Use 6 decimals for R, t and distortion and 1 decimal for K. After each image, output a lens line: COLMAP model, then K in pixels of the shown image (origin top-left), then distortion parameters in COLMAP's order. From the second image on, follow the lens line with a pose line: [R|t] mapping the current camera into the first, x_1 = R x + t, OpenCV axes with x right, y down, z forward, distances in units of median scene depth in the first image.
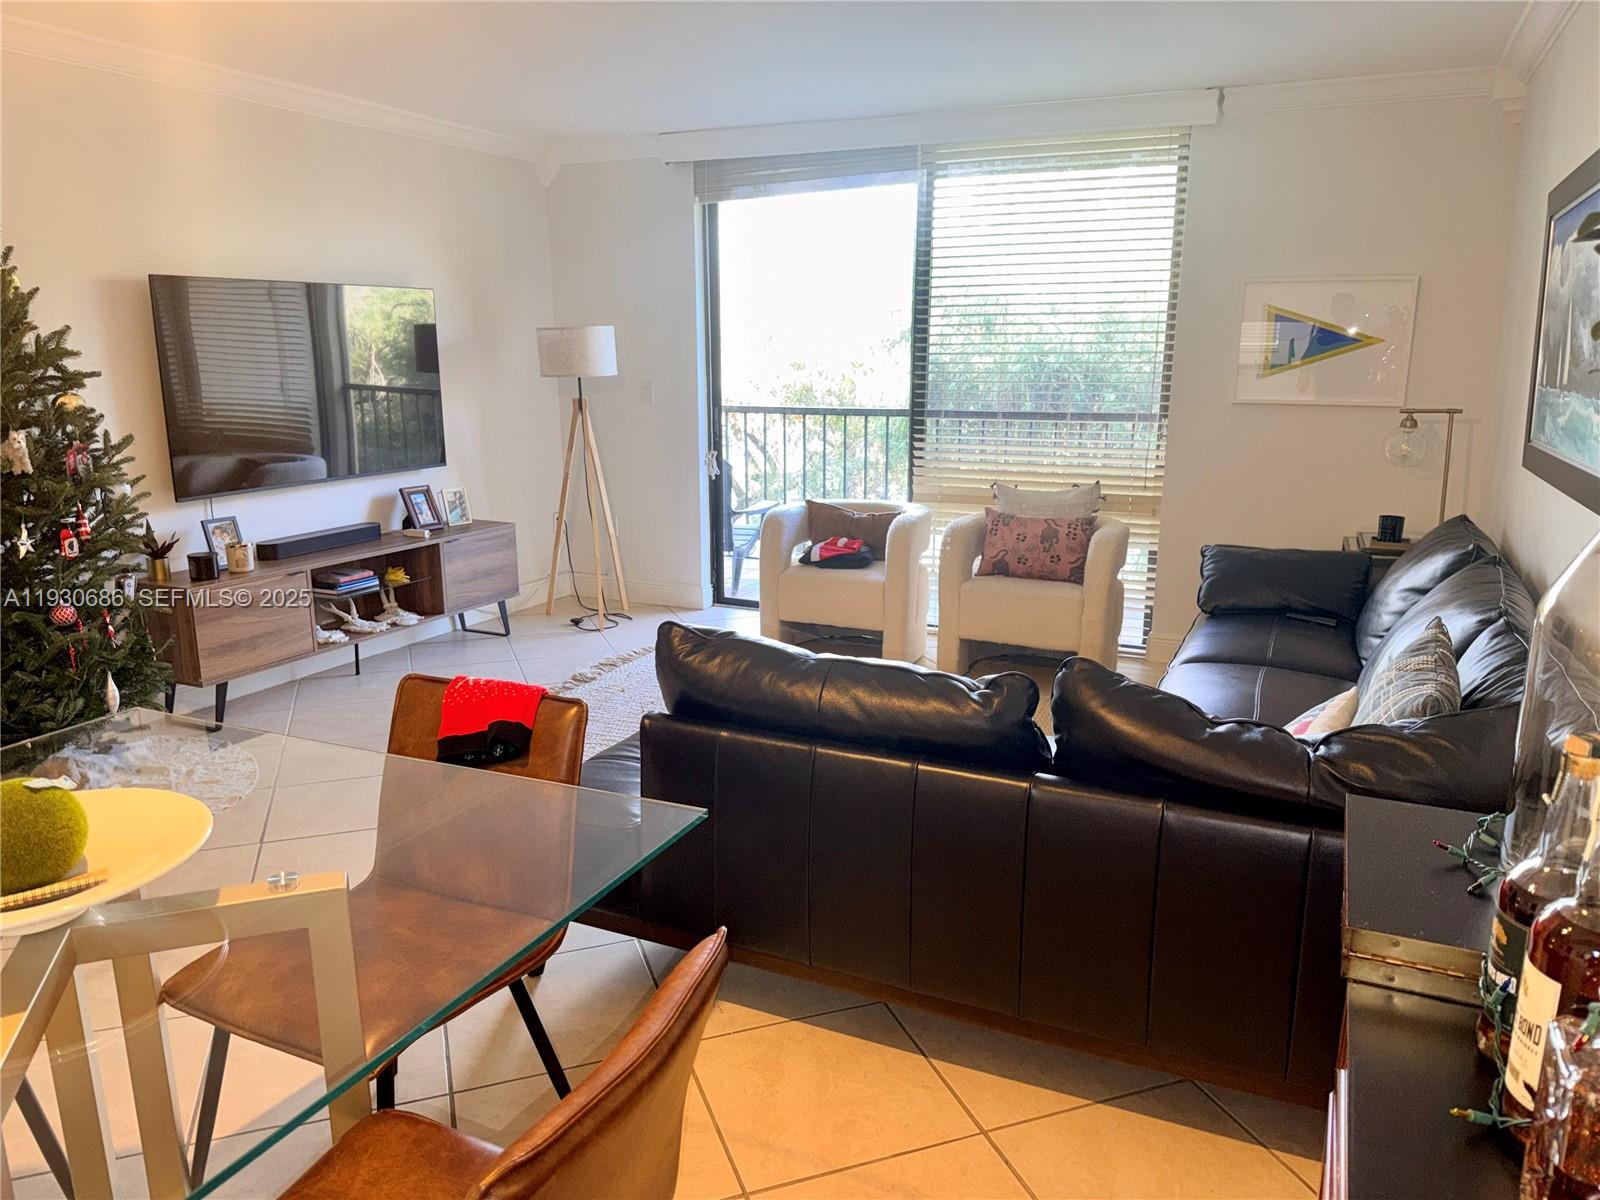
lens RADIAL K [[1130.0, 0, 804.0], [0, 1130.0, 612.7], [0, 0, 1]] dist [0.057360, -0.082878]
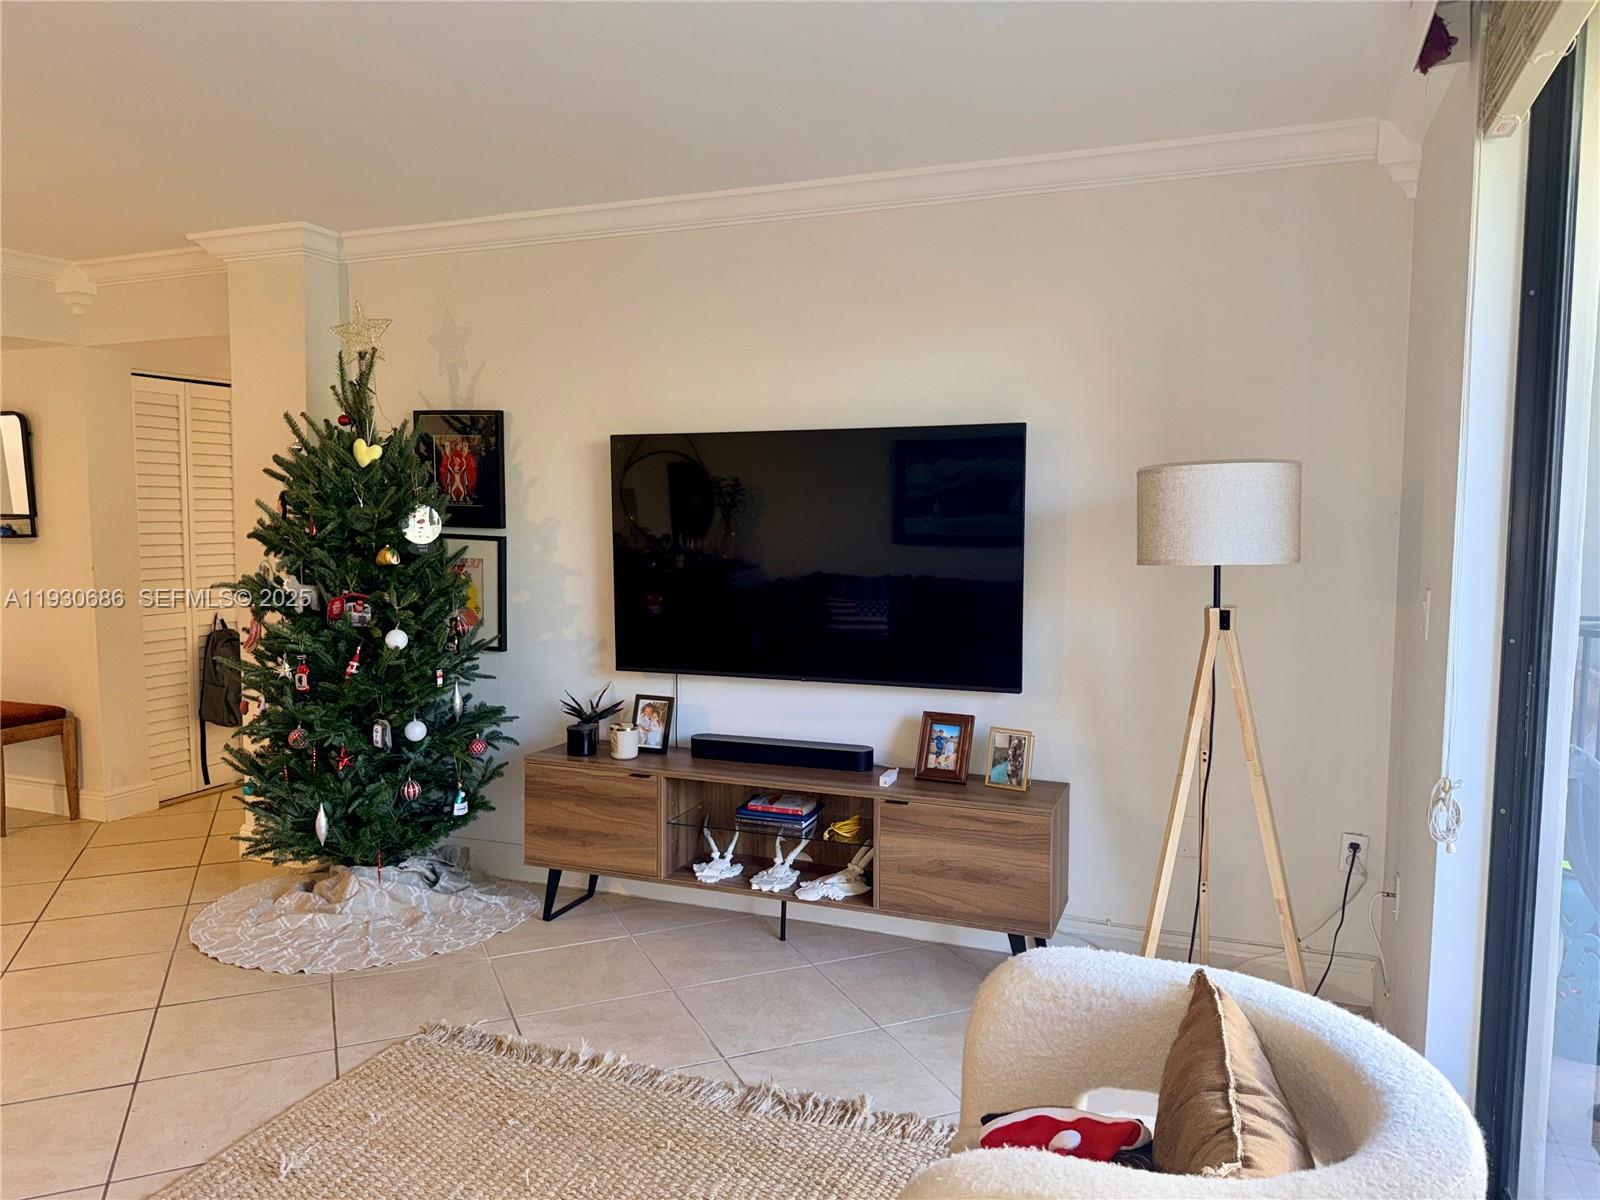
lens RADIAL K [[1130.0, 0, 816.7], [0, 1130.0, 604.8], [0, 0, 1]] dist [0.057360, -0.082878]
pose [[0.057291, 0.081175, -0.995052, 0.313719], [-0.228801, 0.971229, 0.066058, -0.202289], [0.971786, 0.223885, 0.074215, 0.877431]]
